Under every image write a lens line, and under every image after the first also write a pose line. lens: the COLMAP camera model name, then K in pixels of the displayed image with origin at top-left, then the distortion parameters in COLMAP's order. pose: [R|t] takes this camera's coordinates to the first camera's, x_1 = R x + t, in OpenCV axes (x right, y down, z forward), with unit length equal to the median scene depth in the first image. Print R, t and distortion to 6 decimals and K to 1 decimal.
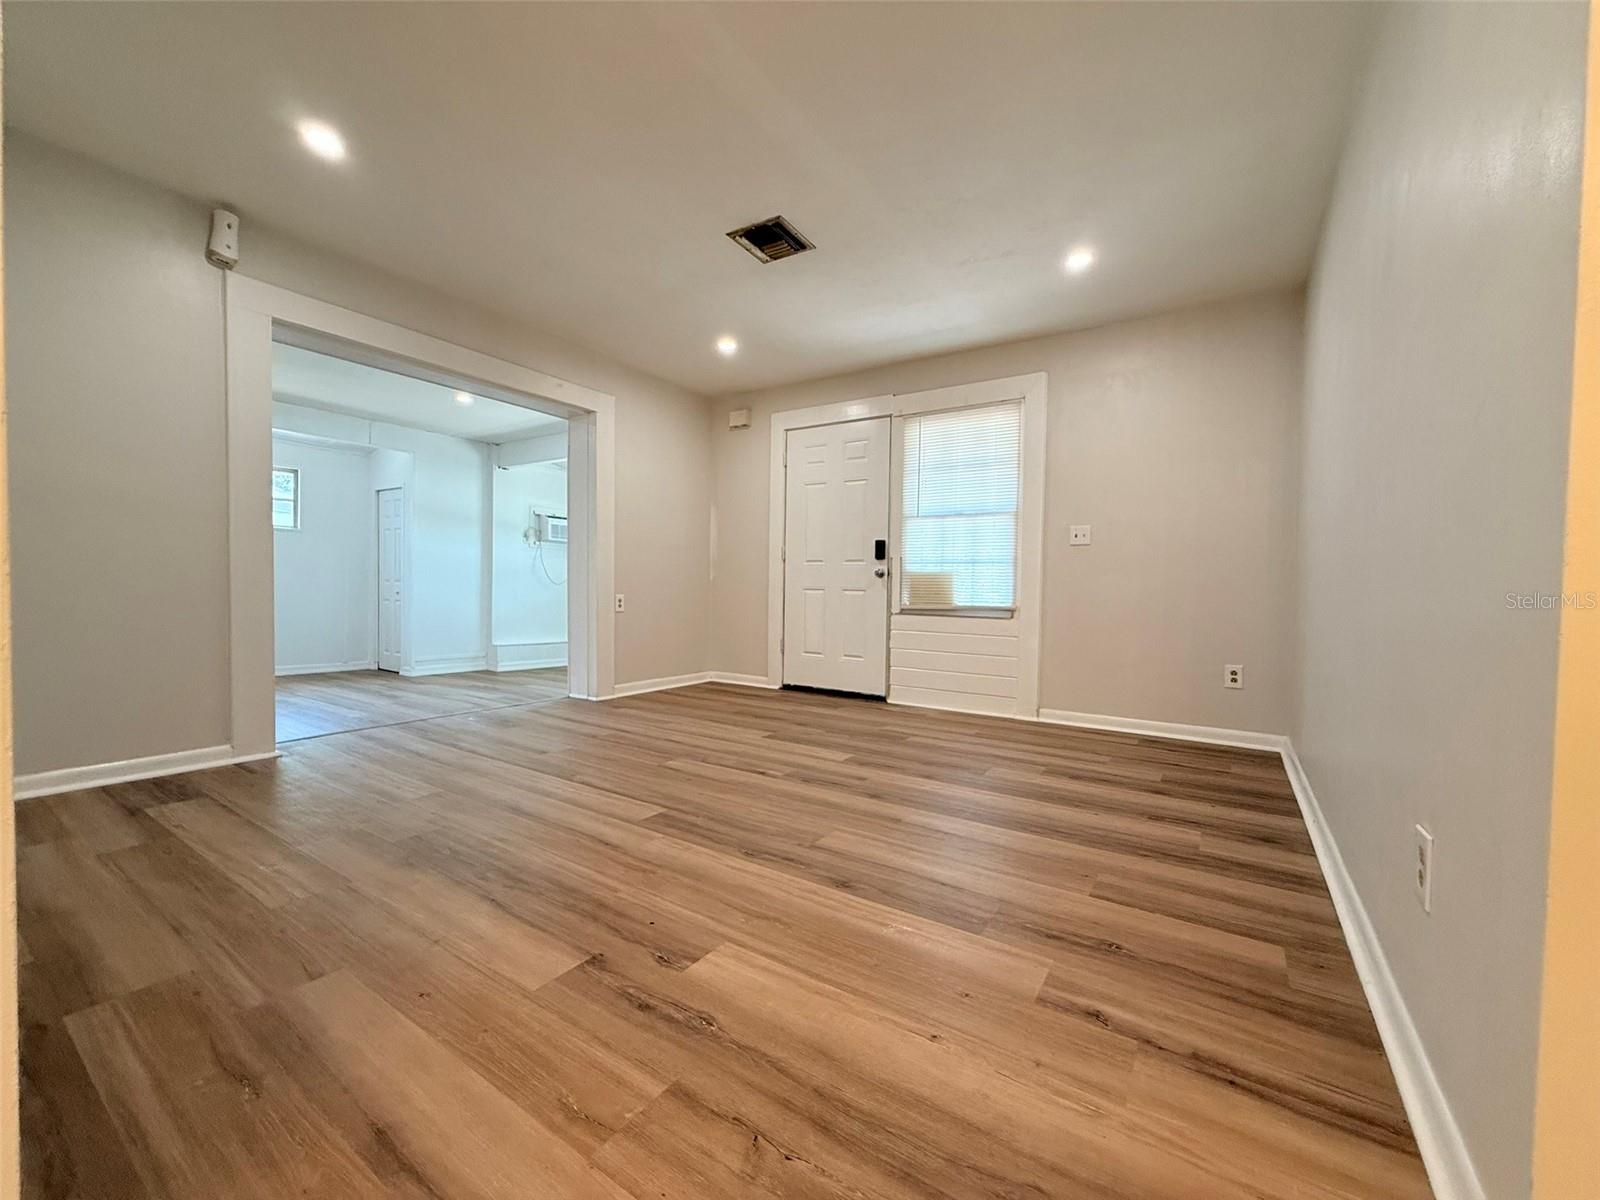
lens RADIAL K [[637.9, 0, 799.9], [0, 637.9, 601.5], [0, 0, 1]] dist [-0.000411, 0.000696]
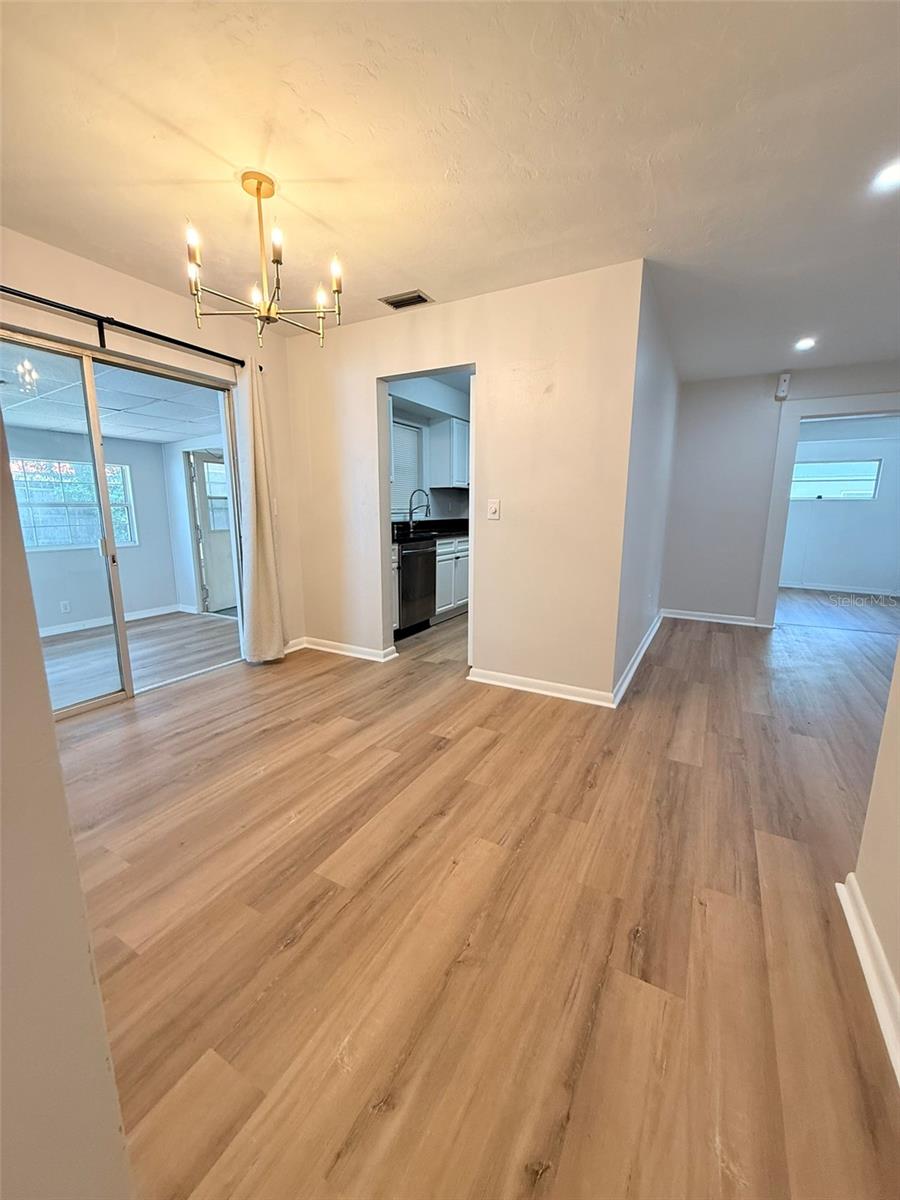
lens RADIAL K [[478.5, 0, 445.1], [0, 478.5, 603.6], [0, 0, 1]] dist [-0.000411, 0.000696]
pose [[0.070971, 0.180620, -0.980989, 0.645439], [-0.027621, 0.983448, 0.179074, -0.093897], [0.997096, 0.014387, 0.074785, -0.218264]]
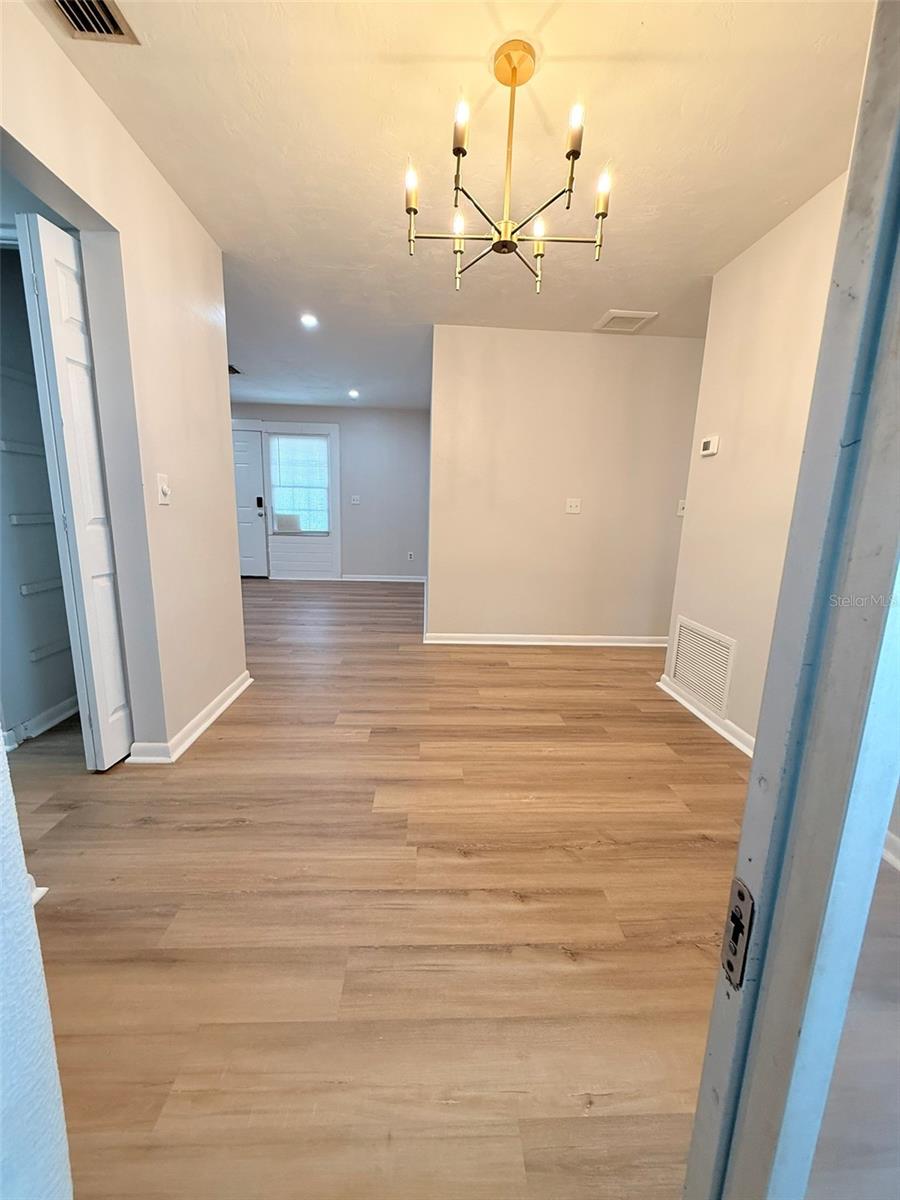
lens RADIAL K [[478.5, 0, 451.8], [0, 478.5, 599.8], [0, 0, 1]] dist [-0.000411, 0.000696]
pose [[0.804008, -0.110402, 0.584279, -0.430893], [0.001137, 0.982896, 0.184158, -0.083568], [-0.594617, -0.147400, 0.790382, -0.820596]]
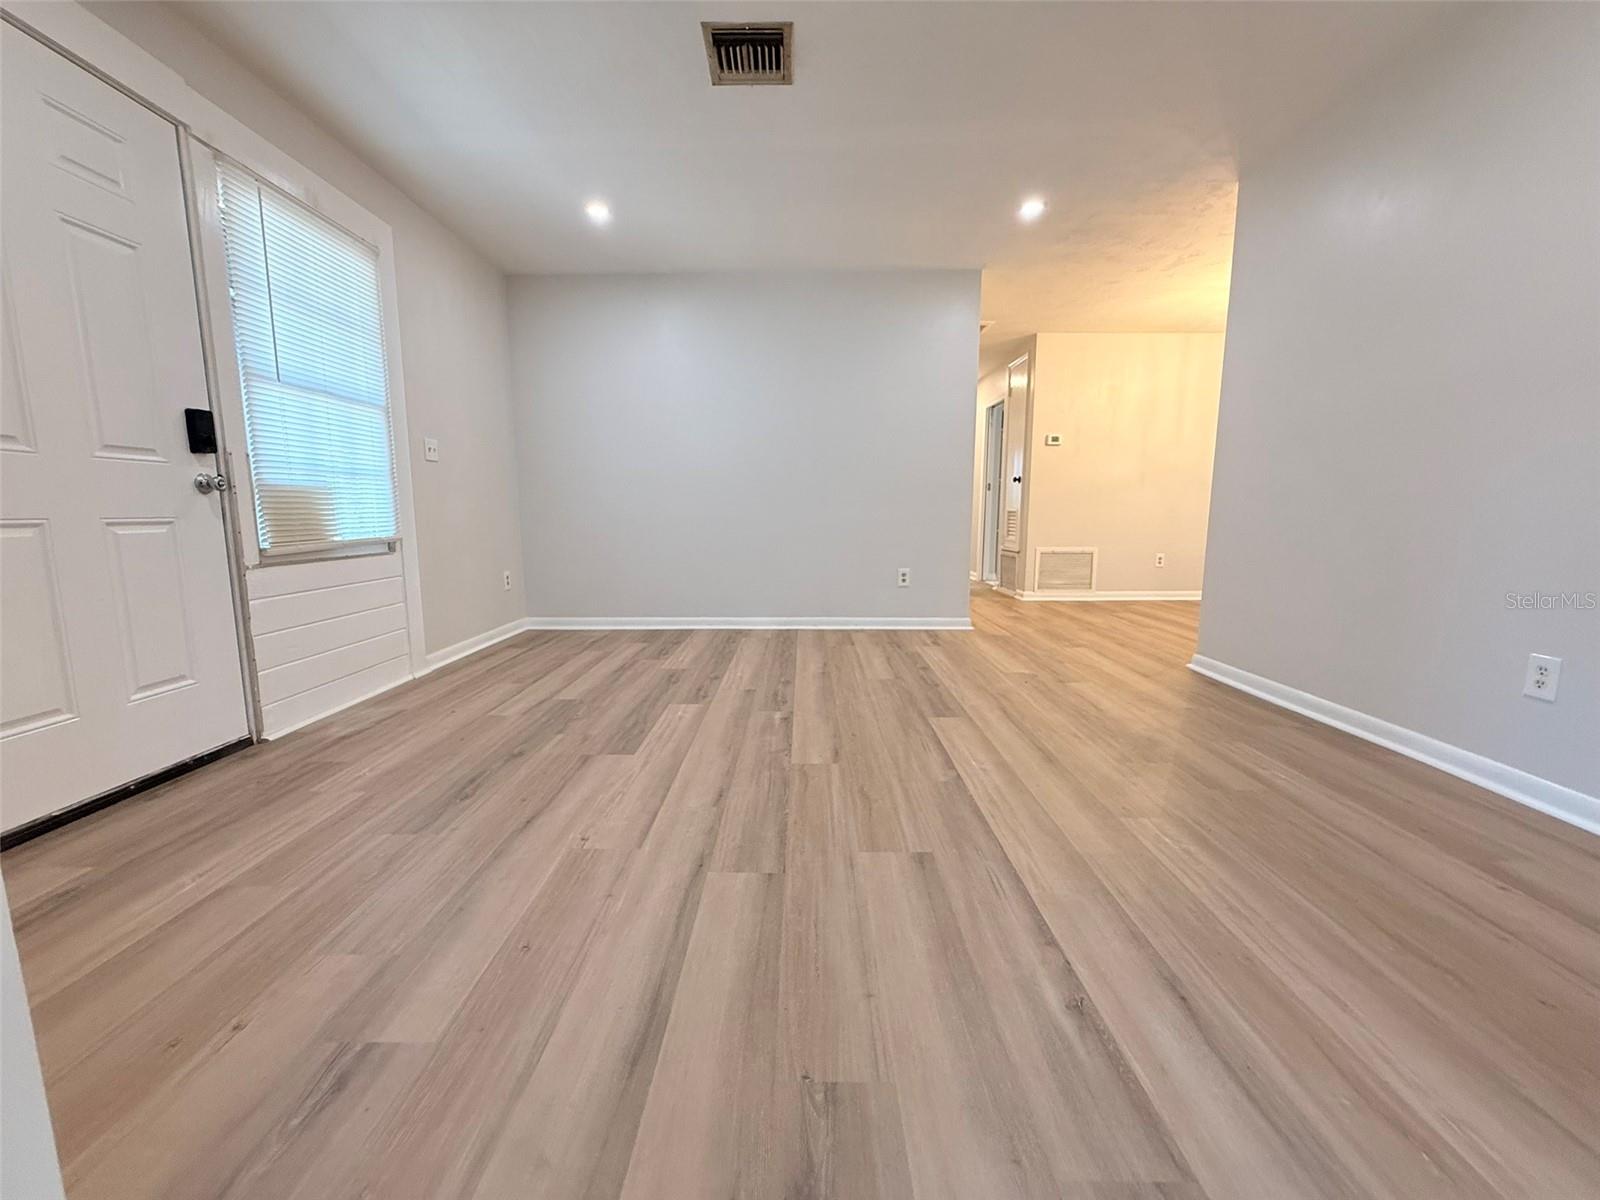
lens RADIAL K [[637.9, 0, 799.6], [0, 637.9, 601.6], [0, 0, 1]] dist [-0.000411, 0.000696]
pose [[-0.548304, -0.132883, 0.825654, -0.742073], [0.012473, 0.985886, 0.166954, -0.047829], [-0.836186, 0.101840, -0.538908, 1.340976]]
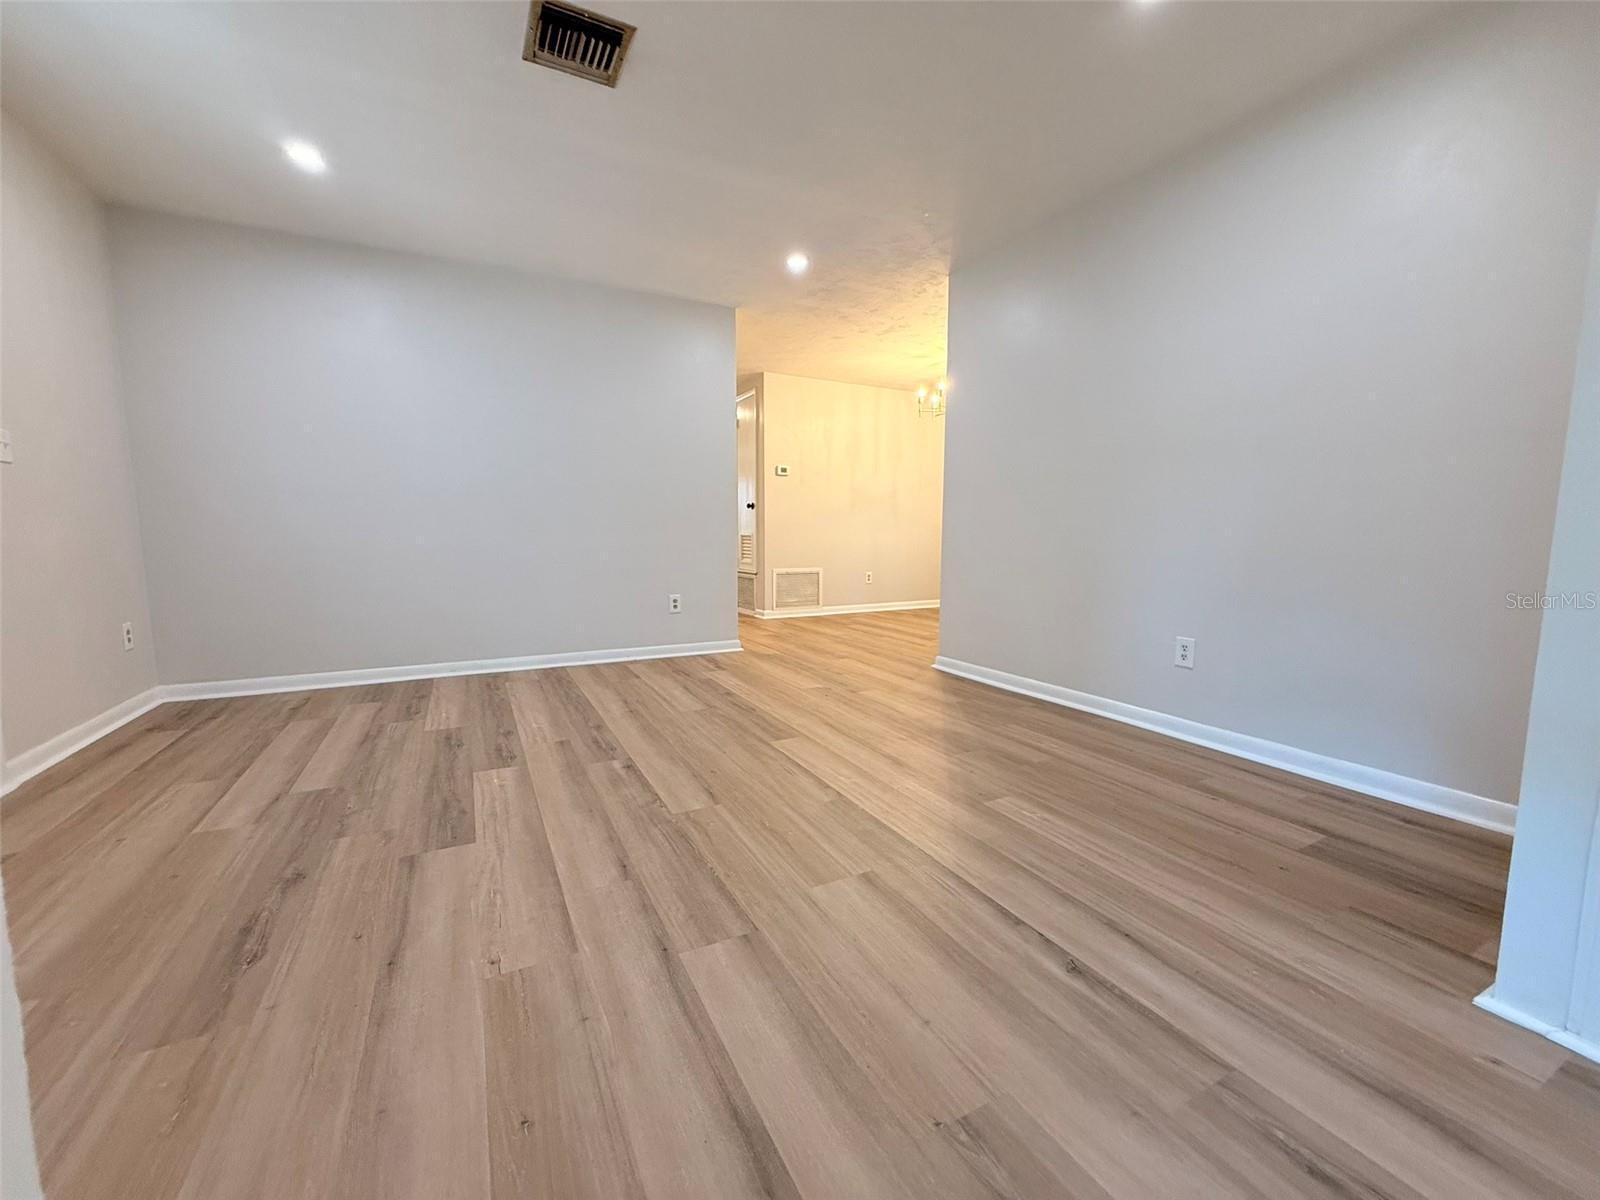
lens RADIAL K [[637.9, 0, 797.8], [0, 637.9, 601.3], [0, 0, 1]] dist [-0.000411, 0.000696]
pose [[-0.875963, -0.069887, 0.477289, -0.587781], [-0.004727, 0.990645, 0.136379, -0.058217], [-0.482355, 0.117207, -0.868099, 1.464203]]
